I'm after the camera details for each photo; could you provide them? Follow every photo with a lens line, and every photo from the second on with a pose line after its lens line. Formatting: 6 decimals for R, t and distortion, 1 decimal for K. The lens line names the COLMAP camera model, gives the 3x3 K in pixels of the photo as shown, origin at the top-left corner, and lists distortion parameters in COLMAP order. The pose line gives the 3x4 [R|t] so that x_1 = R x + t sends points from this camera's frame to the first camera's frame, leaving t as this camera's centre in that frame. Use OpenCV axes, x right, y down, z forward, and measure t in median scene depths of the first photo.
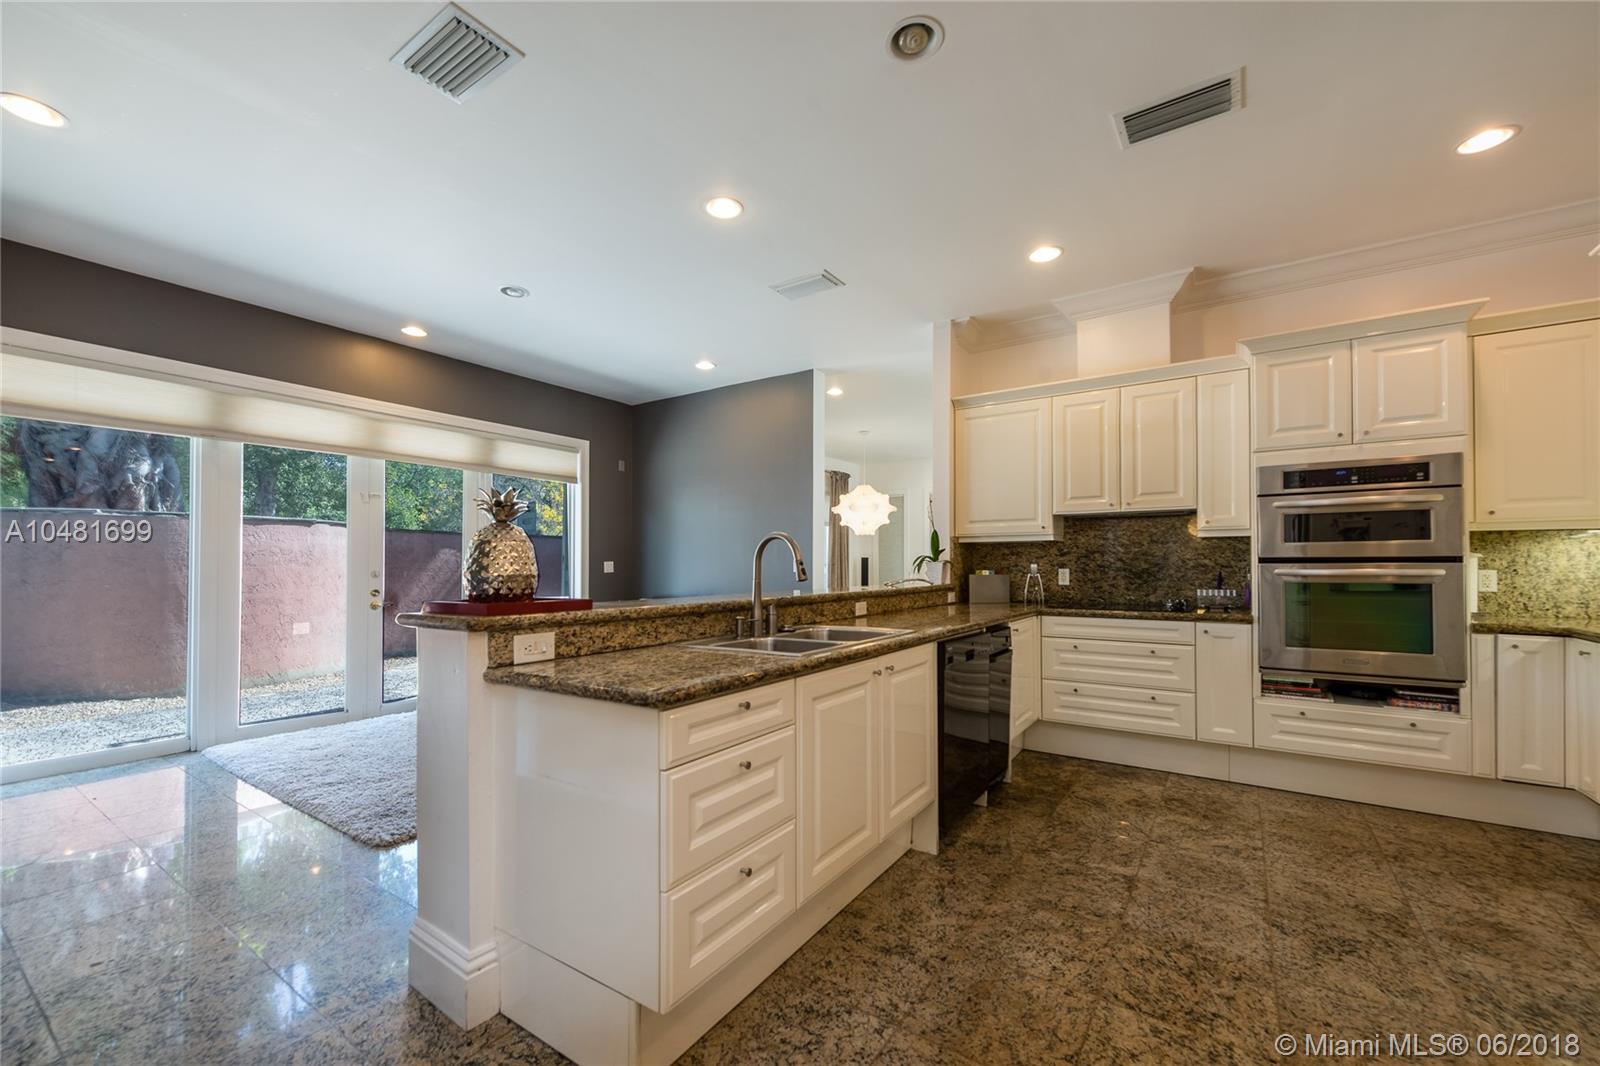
lens RADIAL K [[624.1, 0, 816.6], [0, 624.1, 558.7], [0, 0, 1]] dist [0.007408, -0.001528]
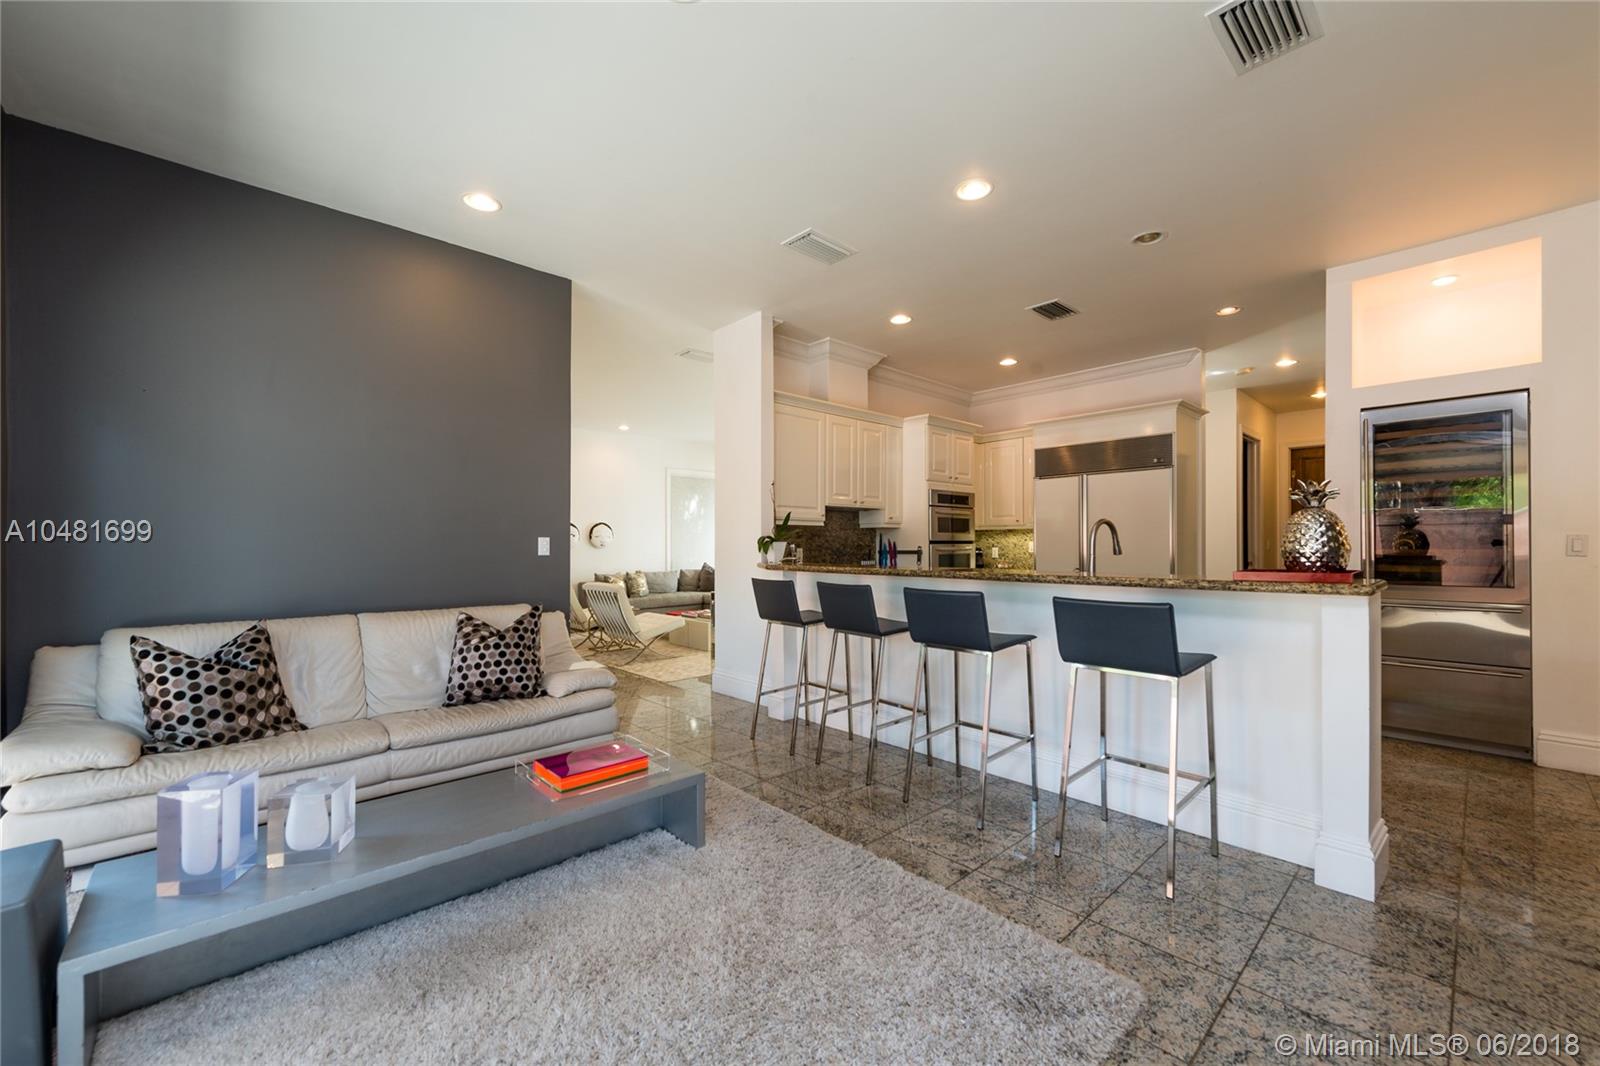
lens RADIAL K [[624.1, 0, 799.0], [0, 624.1, 542.5], [0, 0, 1]] dist [0.007408, -0.001528]
pose [[0.256741, 0.005185, 0.966466, -1.101574], [-0.007521, 0.999966, -0.003367, 0.011885], [-0.966451, -0.006404, 0.256772, 0.931861]]
